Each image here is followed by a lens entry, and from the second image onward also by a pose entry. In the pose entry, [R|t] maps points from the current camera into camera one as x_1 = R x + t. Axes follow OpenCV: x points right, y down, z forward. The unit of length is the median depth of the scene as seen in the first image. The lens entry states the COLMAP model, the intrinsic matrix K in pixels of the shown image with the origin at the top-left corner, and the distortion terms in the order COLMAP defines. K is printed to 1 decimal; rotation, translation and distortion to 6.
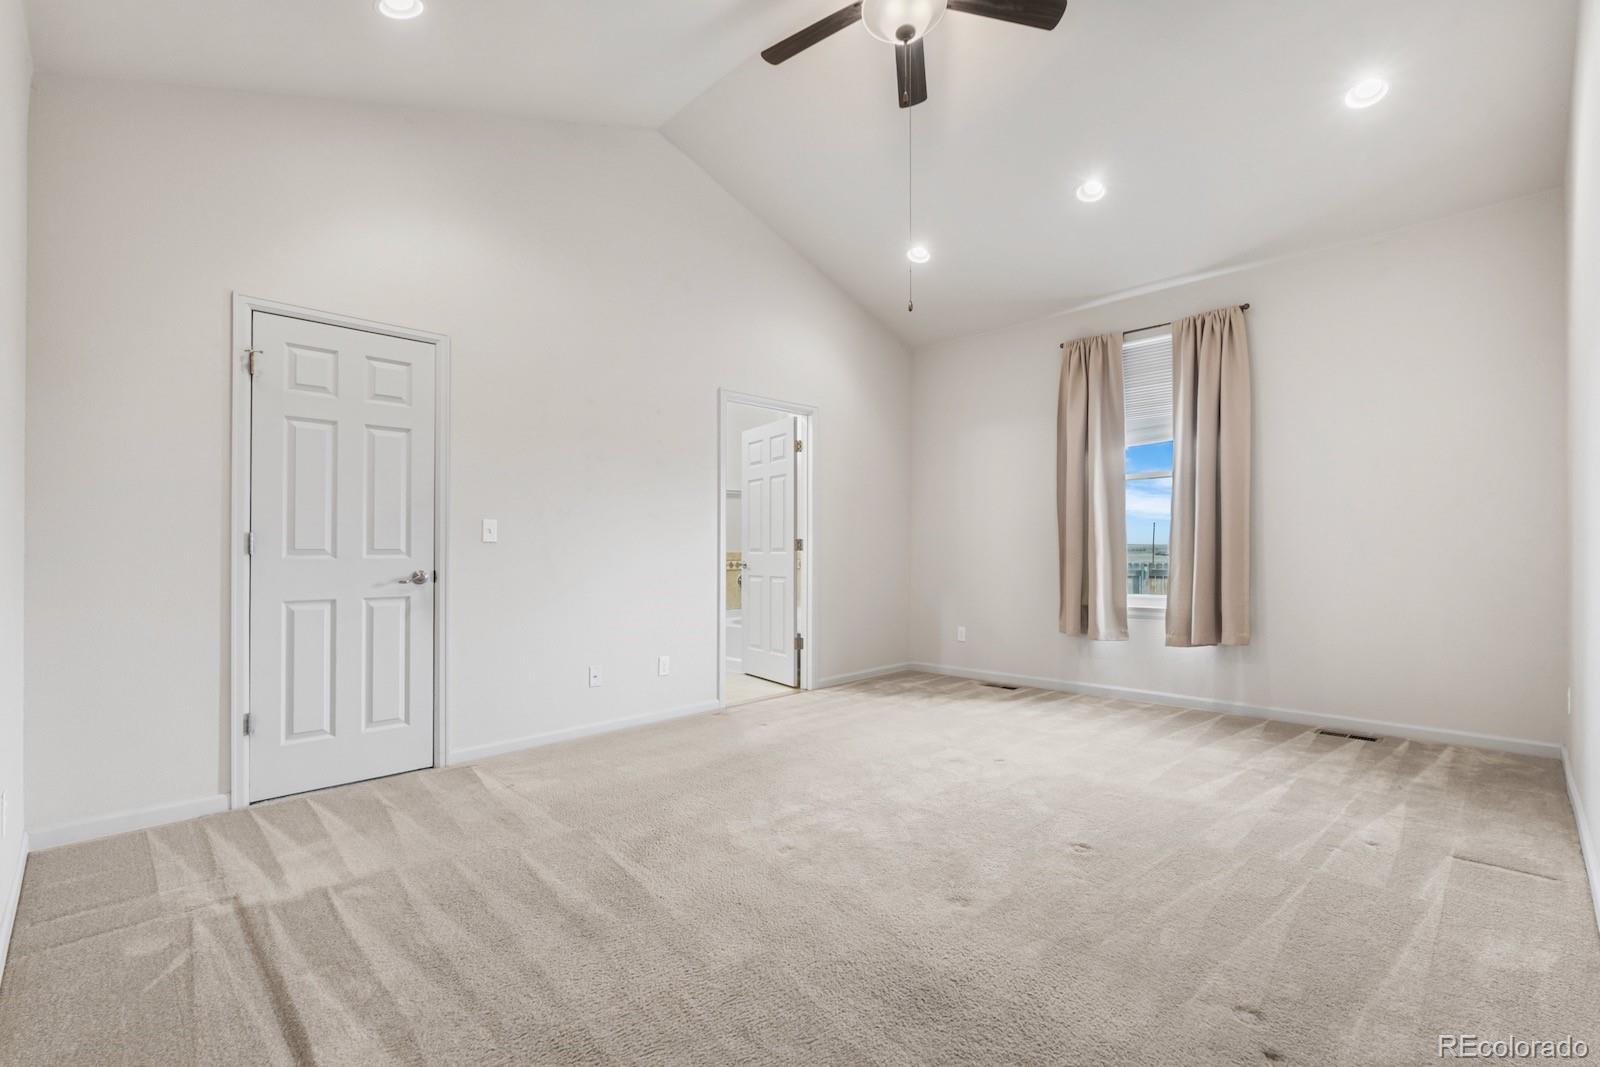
lens RADIAL K [[725.3, 0, 804.9], [0, 725.3, 532.8], [0, 0, 1]] dist [-0.007579, 0.000197]
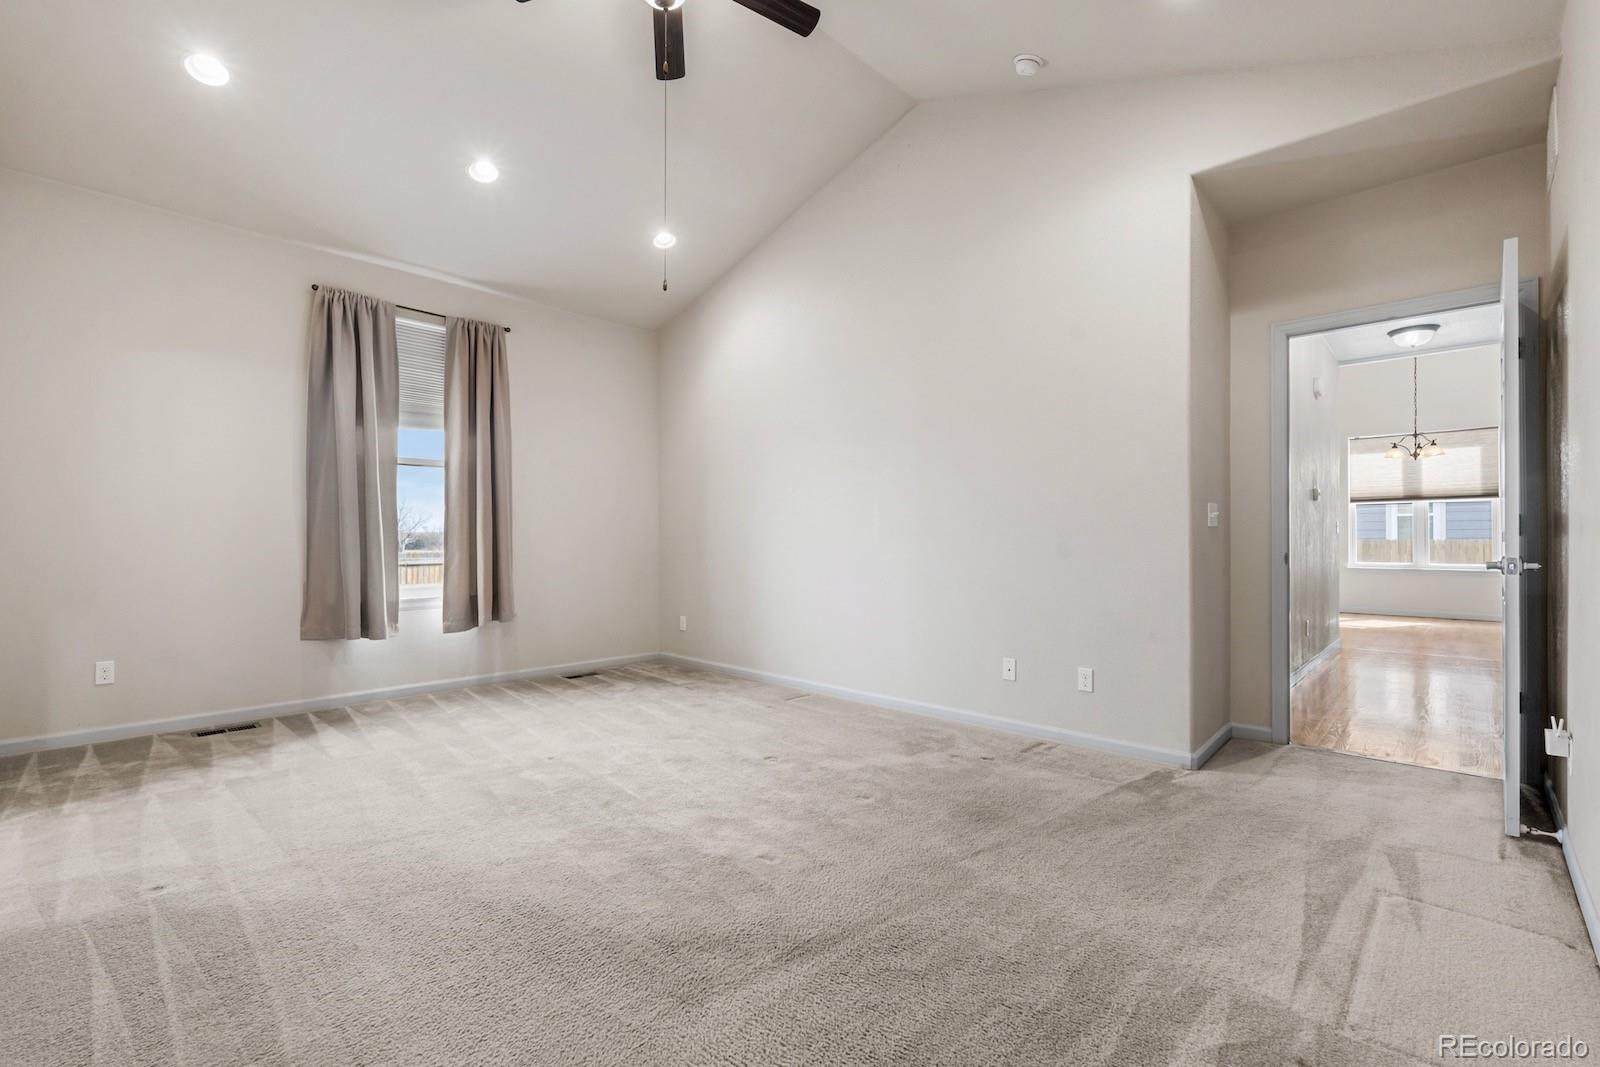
lens RADIAL K [[725.3, 0, 804.9], [0, 725.3, 532.8], [0, 0, 1]] dist [-0.007579, 0.000197]
pose [[-0.032238, 0.012420, 0.999403, -0.512003], [-0.024549, 0.999611, -0.013215, 0.015560], [-0.999179, -0.024961, -0.031921, 0.508332]]
